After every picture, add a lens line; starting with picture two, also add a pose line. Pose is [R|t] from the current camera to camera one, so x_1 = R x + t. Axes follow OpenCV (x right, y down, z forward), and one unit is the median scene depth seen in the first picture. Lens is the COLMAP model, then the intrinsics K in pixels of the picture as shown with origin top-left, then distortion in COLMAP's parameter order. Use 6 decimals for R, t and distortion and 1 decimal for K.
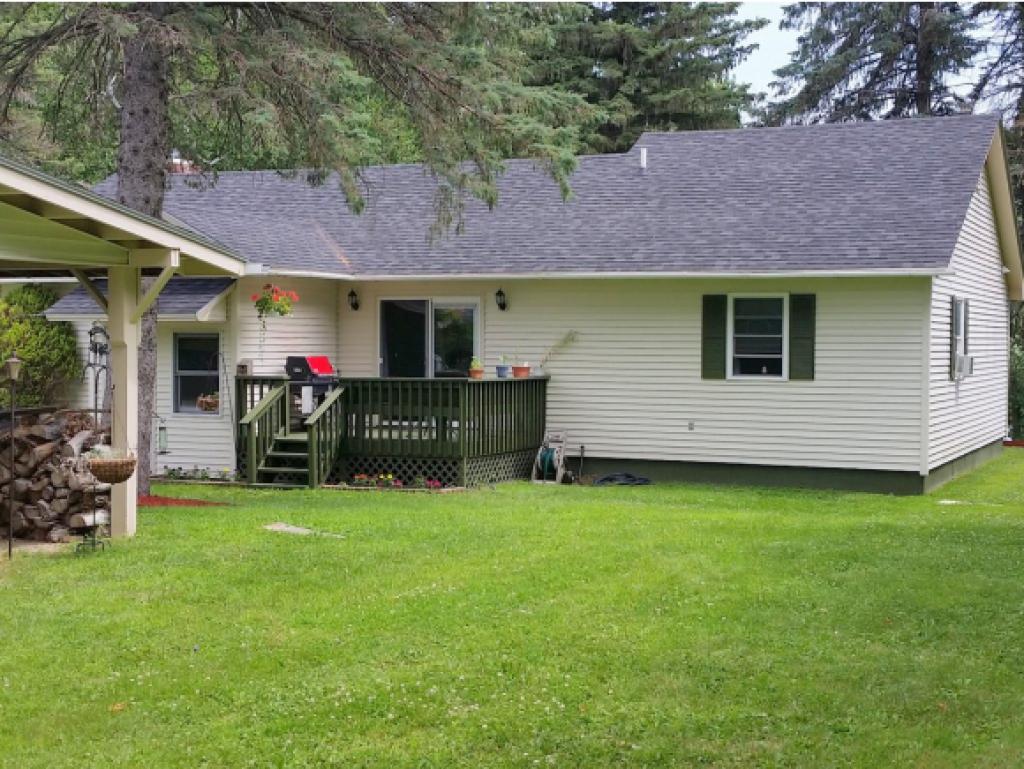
lens RADIAL K [[1544.8, 0, 512.0], [0, 1544.8, 384.5], [0, 0, 1]] dist [0.095015, -0.064455]
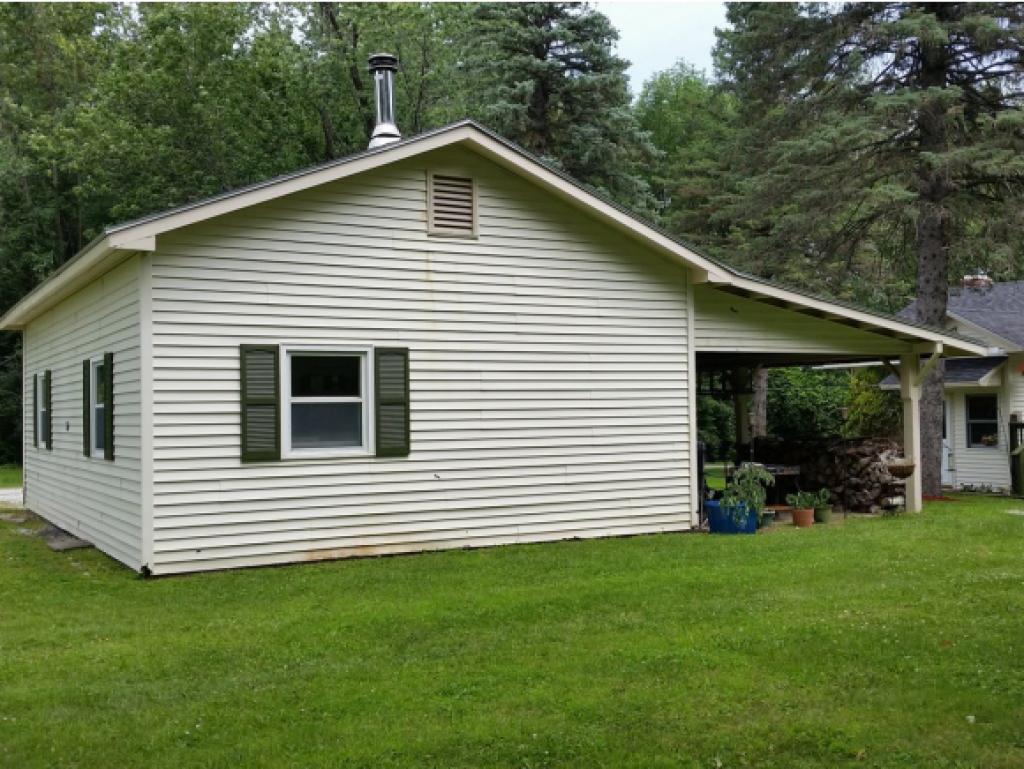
lens RADIAL K [[1092.5, 0, 512.0], [0, 1092.5, 384.5], [0, 0, 1]] dist [0.007544, 0.002714]
pose [[0.807760, -0.034131, -0.588523, 0.100000], [0.005524, 0.998717, -0.050338, 0.015308], [0.589486, 0.037410, 0.806912, -0.219599]]
